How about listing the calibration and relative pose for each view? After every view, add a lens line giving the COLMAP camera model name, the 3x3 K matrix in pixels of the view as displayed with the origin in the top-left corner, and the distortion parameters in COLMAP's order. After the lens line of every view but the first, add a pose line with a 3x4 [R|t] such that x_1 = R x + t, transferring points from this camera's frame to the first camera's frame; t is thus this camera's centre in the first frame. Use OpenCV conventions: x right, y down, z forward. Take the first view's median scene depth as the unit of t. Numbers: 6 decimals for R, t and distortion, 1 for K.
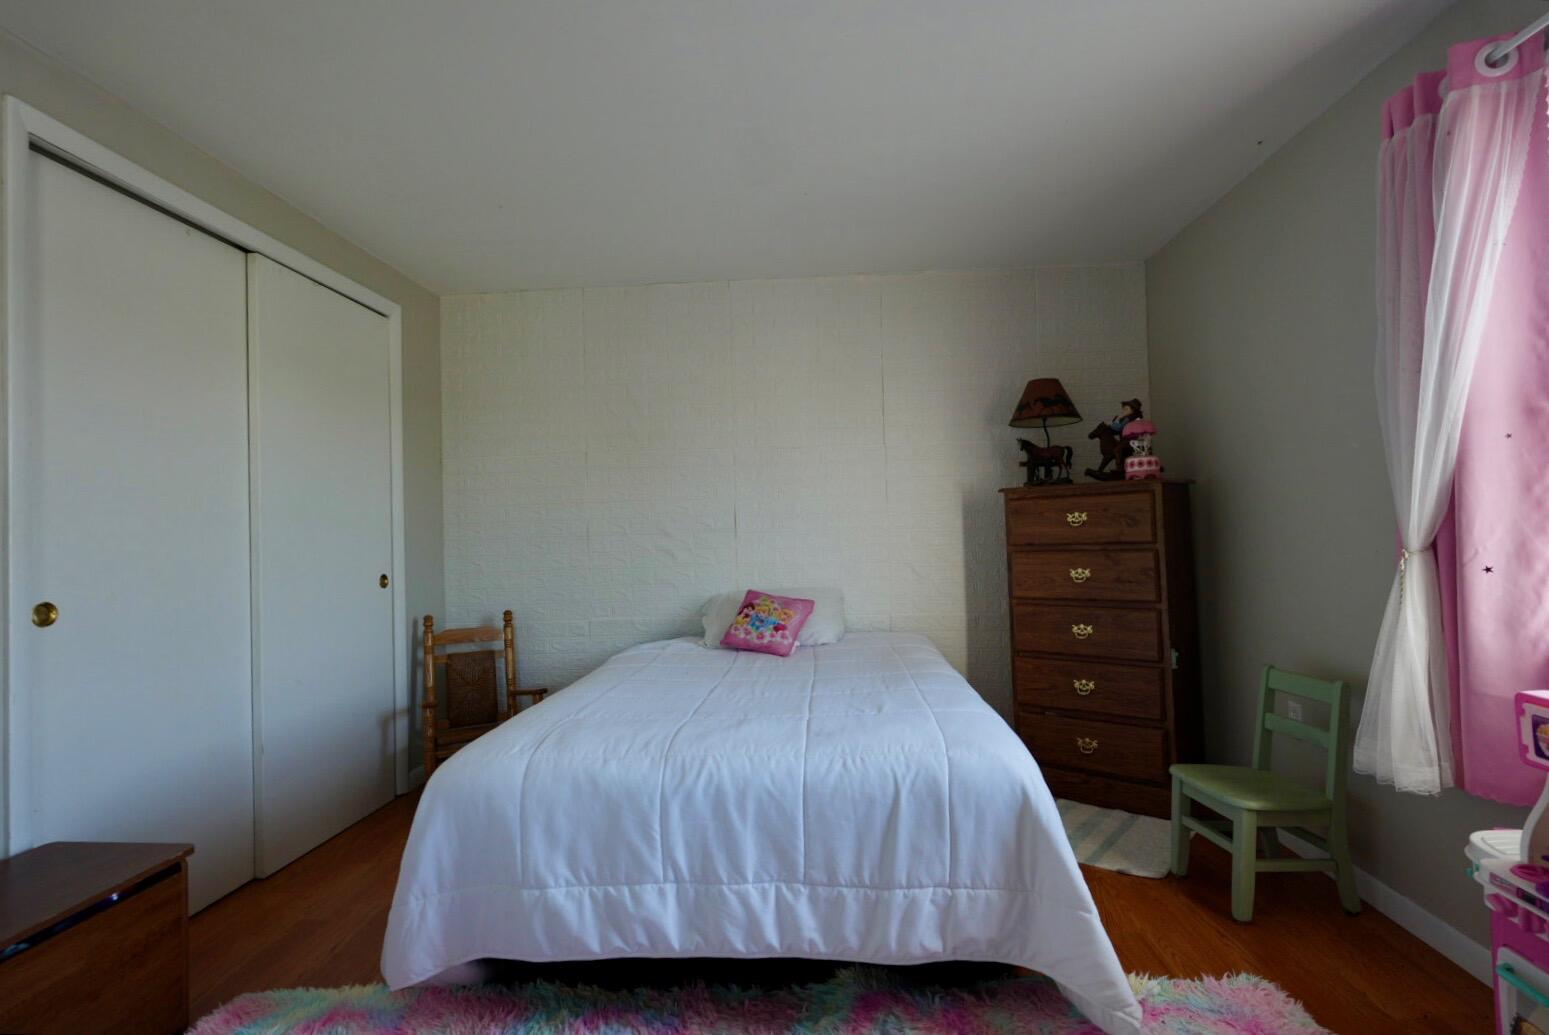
lens RADIAL K [[770.5, 0, 775.4], [0, 770.5, 514.5], [0, 0, 1]] dist [-0.001186, 0.000100]
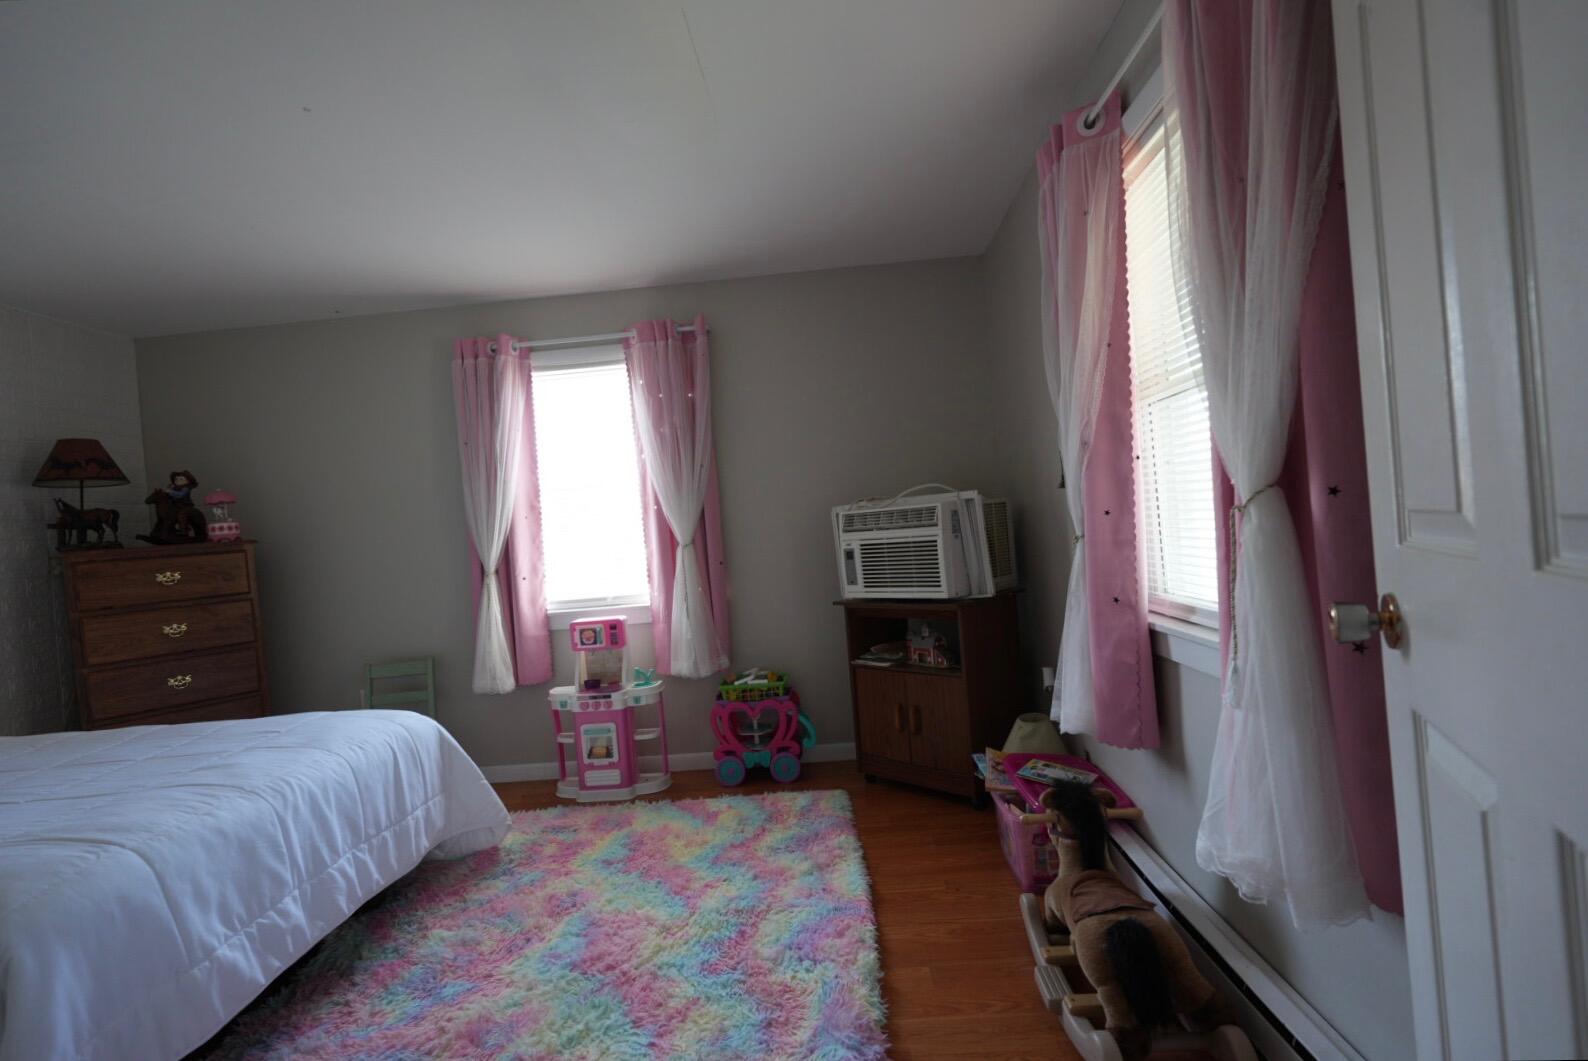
lens RADIAL K [[756.3, 0, 788.9], [0, 756.3, 529.3], [0, 0, 1]] dist [-0.012369, 0.007329]
pose [[-0.012429, 0.027818, 0.999536, -1.224637], [0.063540, 0.997615, -0.026974, 0.037801], [-0.997902, 0.063175, -0.014167, 0.276040]]
